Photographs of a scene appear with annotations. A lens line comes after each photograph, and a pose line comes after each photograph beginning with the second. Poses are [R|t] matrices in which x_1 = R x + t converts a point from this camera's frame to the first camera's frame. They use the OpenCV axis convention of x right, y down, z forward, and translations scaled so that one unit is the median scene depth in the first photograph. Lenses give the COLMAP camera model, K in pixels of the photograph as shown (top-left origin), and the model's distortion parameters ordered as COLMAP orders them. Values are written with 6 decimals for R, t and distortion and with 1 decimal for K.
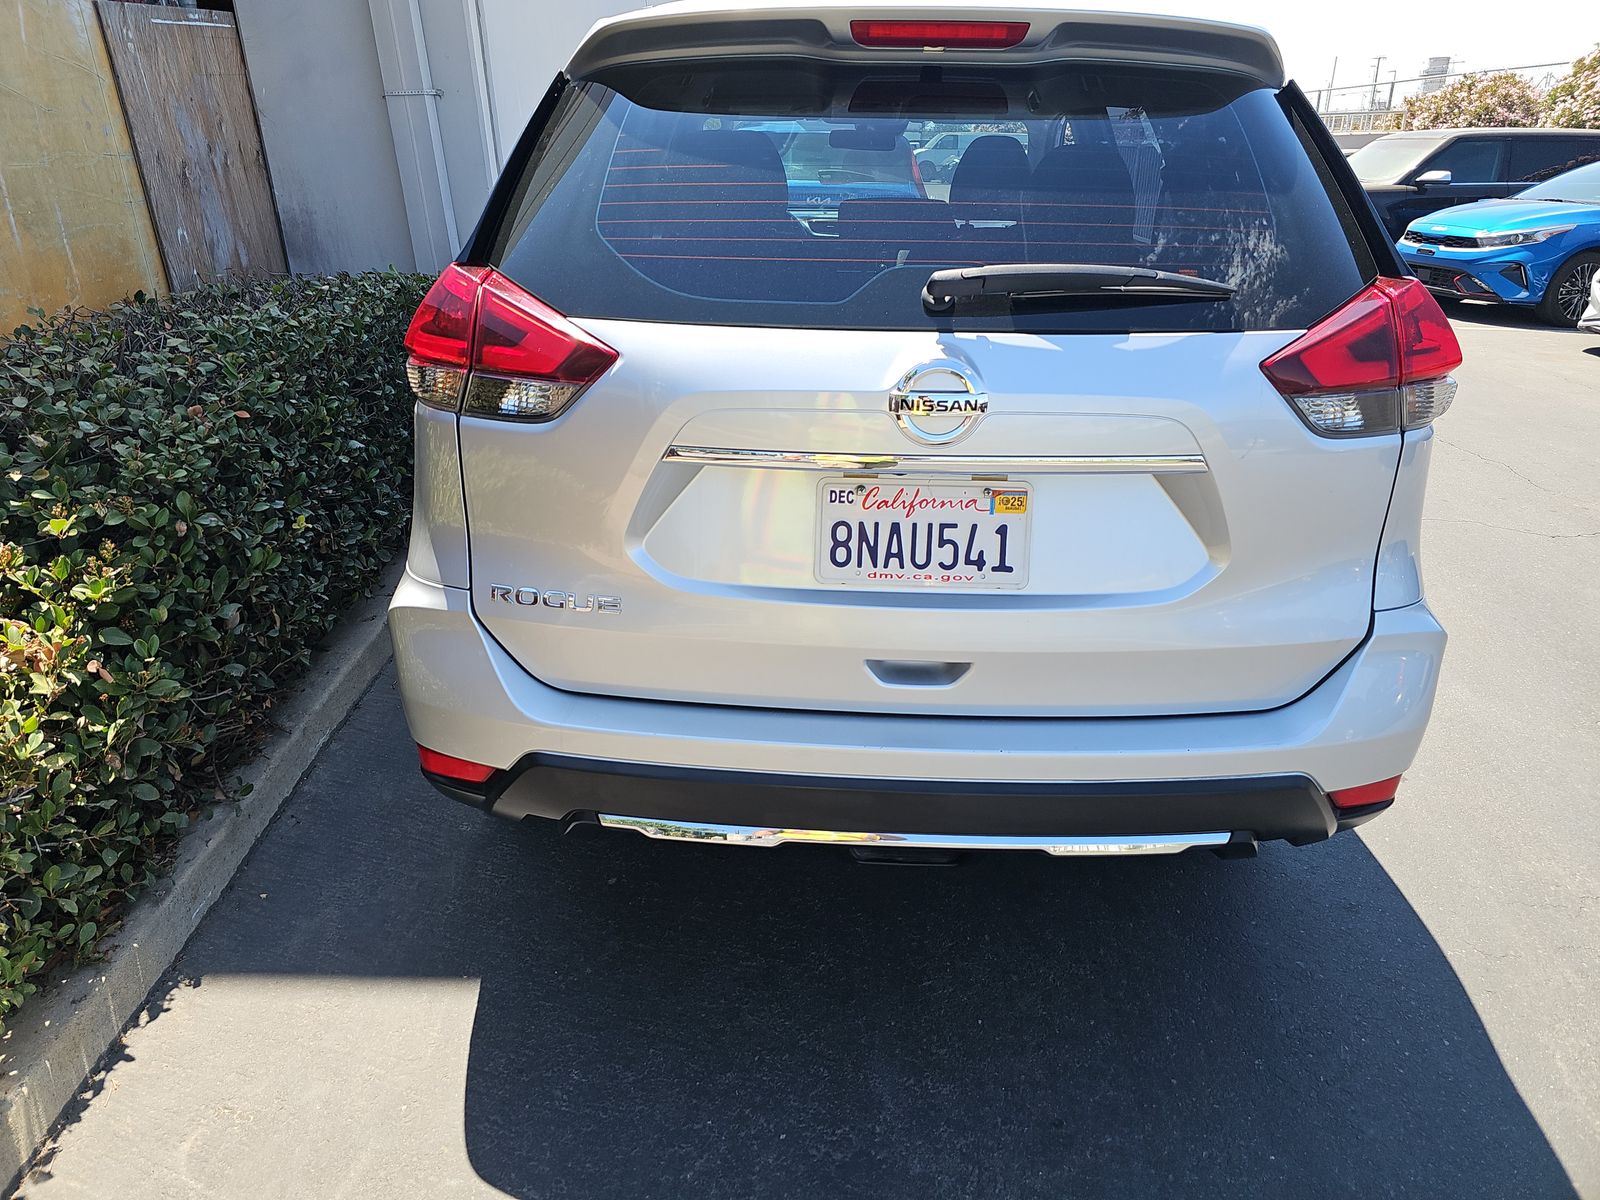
lens RADIAL K [[1054.2, 0, 797.8], [0, 1054.2, 596.2], [0, 0, 1]] dist [0.042287, -0.046348]
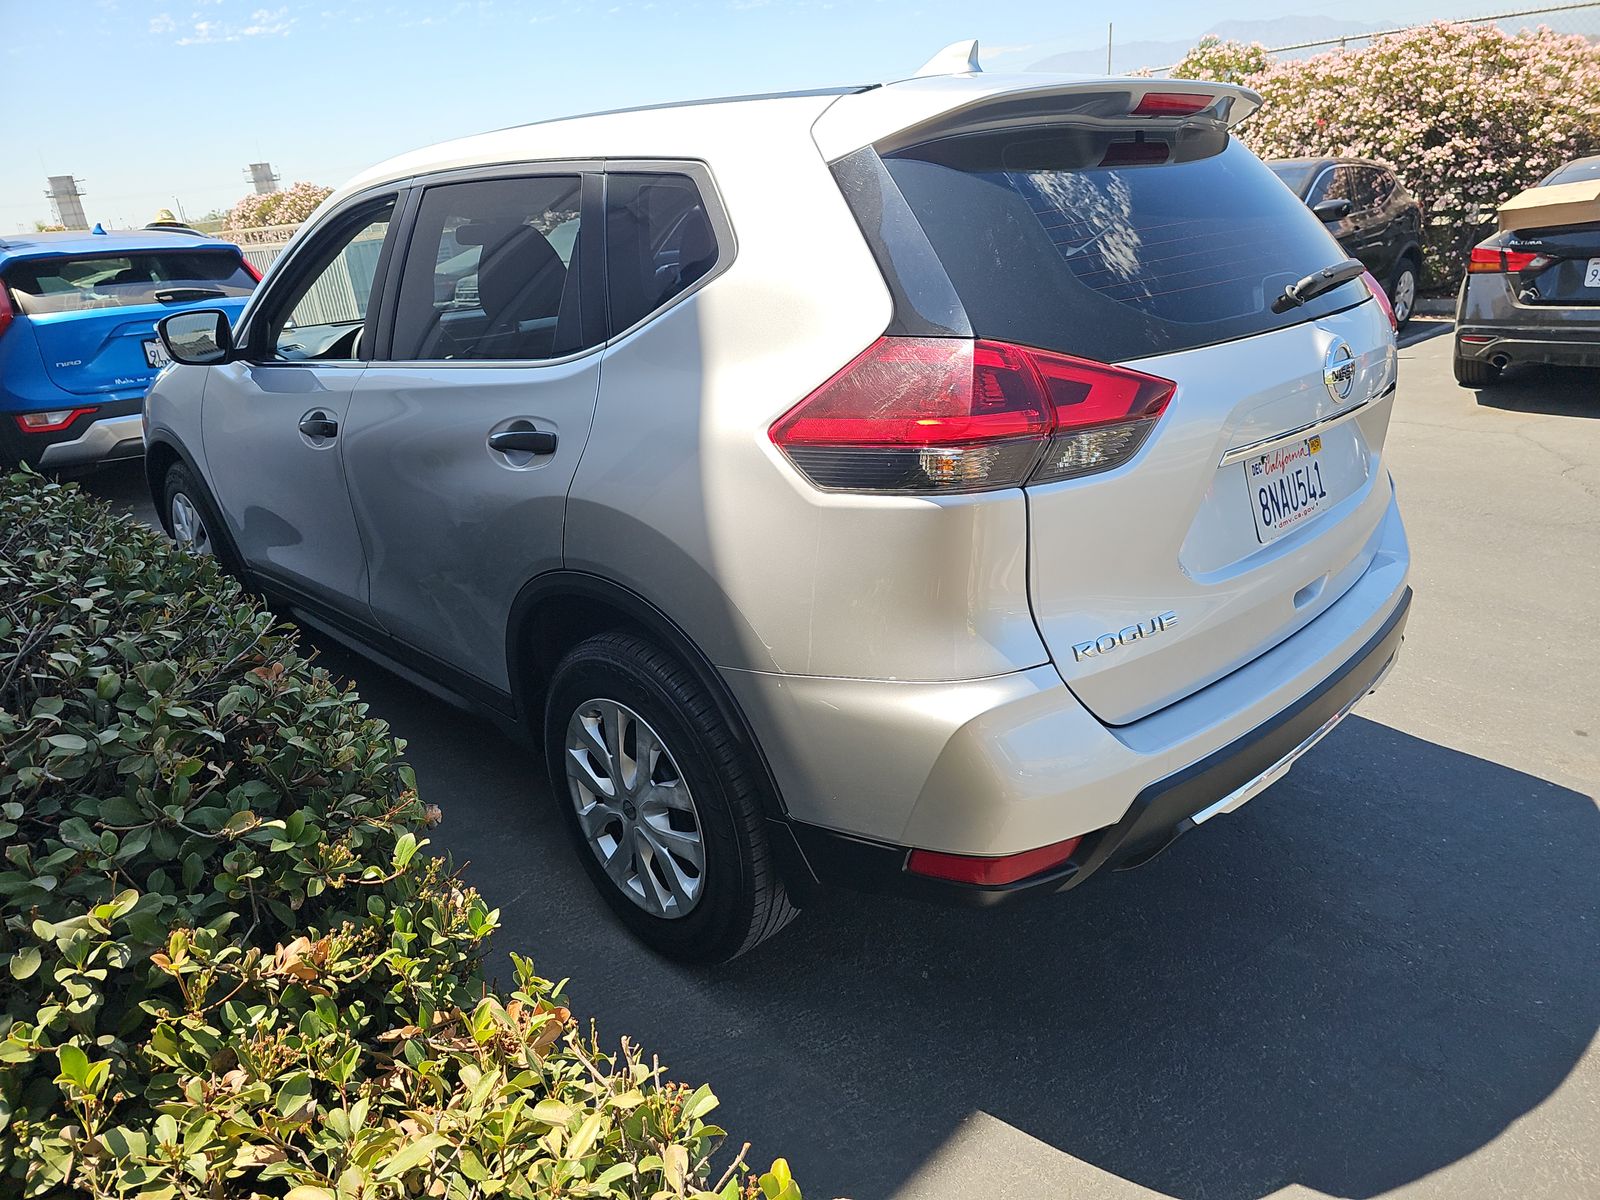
lens RADIAL K [[1054.2, 0, 797.8], [0, 1054.2, 596.2], [0, 0, 1]] dist [0.042287, -0.046348]
pose [[0.669315, -0.295337, 0.681757, -1.182893], [0.330661, 0.940125, 0.082636, -0.232104], [-0.665343, 0.170121, 0.726896, 0.490226]]
